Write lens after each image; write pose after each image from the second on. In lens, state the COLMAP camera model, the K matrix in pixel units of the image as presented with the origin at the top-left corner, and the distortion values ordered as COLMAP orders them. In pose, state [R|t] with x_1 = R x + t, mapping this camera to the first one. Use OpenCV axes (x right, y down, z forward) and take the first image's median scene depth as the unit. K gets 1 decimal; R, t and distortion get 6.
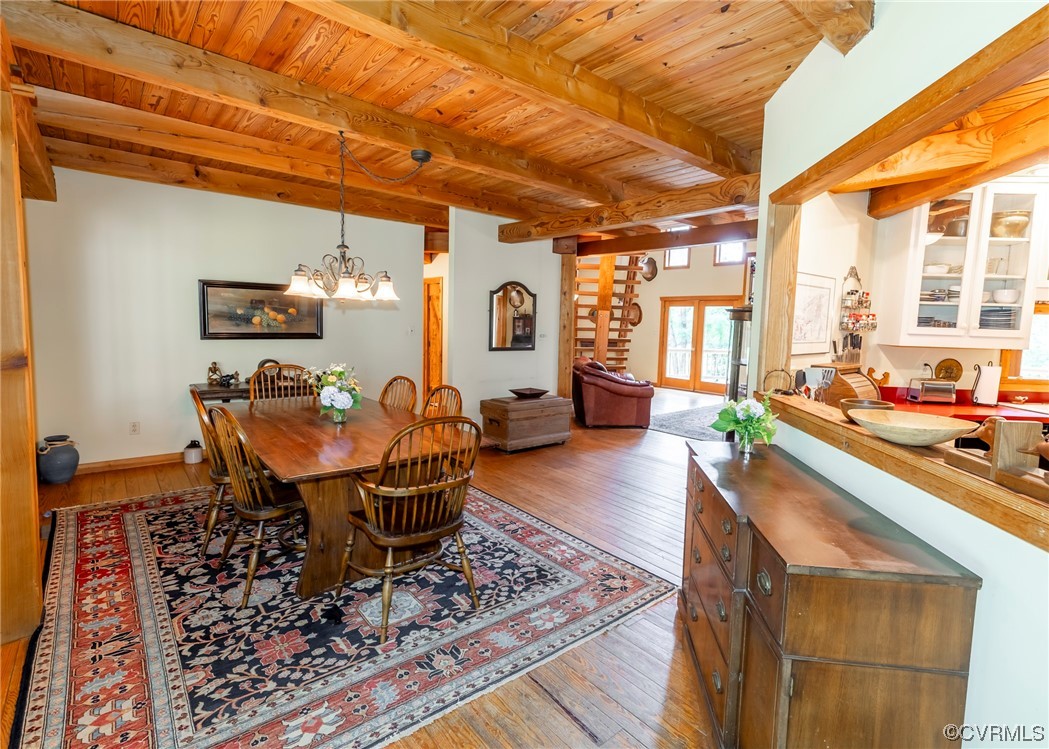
lens RADIAL K [[513.4, 0, 541.7], [0, 513.4, 362.8], [0, 0, 1]] dist [0.006934, -0.001328]
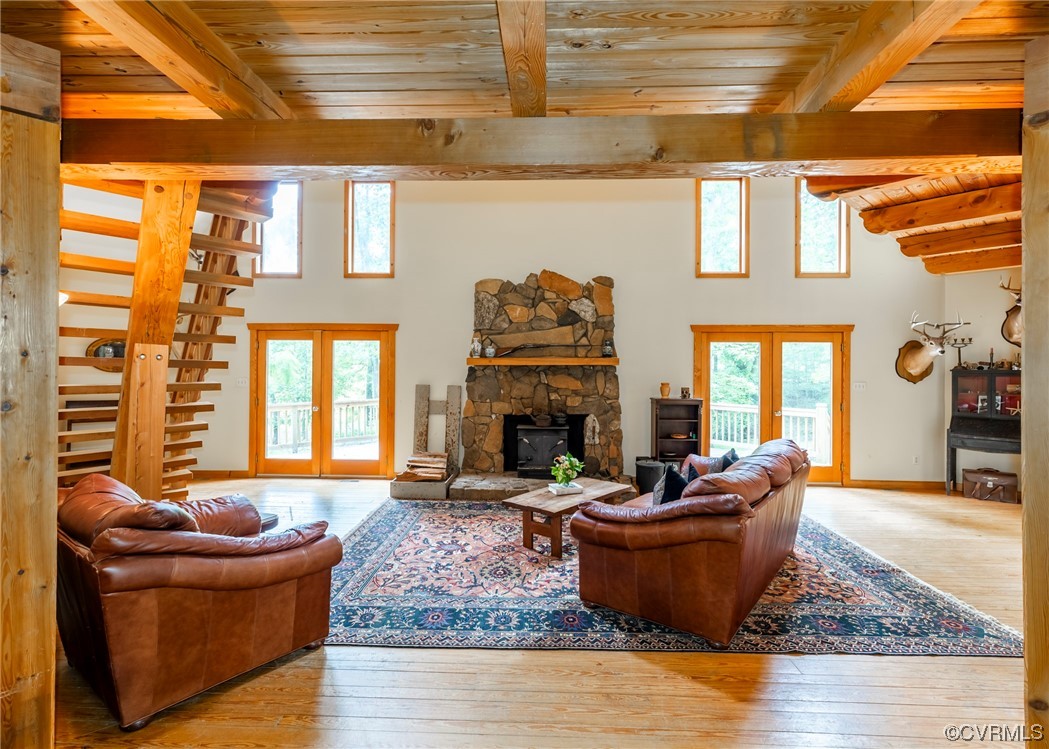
lens RADIAL K [[513.4, 0, 535.0], [0, 513.4, 368.7], [0, 0, 1]] dist [0.006934, -0.001328]
pose [[0.681623, -0.026415, 0.731227, 0.091881], [0.073512, 0.996764, -0.032517, -0.143661], [-0.728002, 0.075918, 0.681359, 1.550332]]
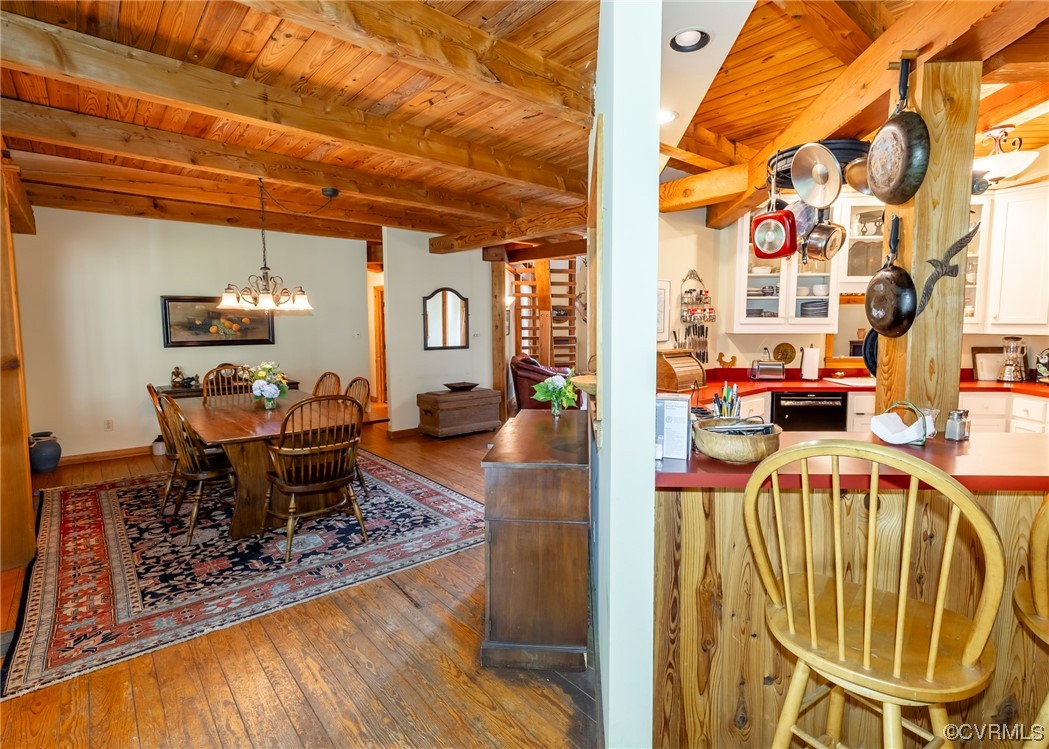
lens RADIAL K [[513.4, 0, 526.2], [0, 513.4, 361.9], [0, 0, 1]] dist [0.006934, -0.001328]
pose [[0.999492, -0.031703, 0.003264, 0.241137], [0.031713, 0.999491, -0.003354, 0.027646], [-0.003156, 0.003456, 0.999989, -0.263000]]
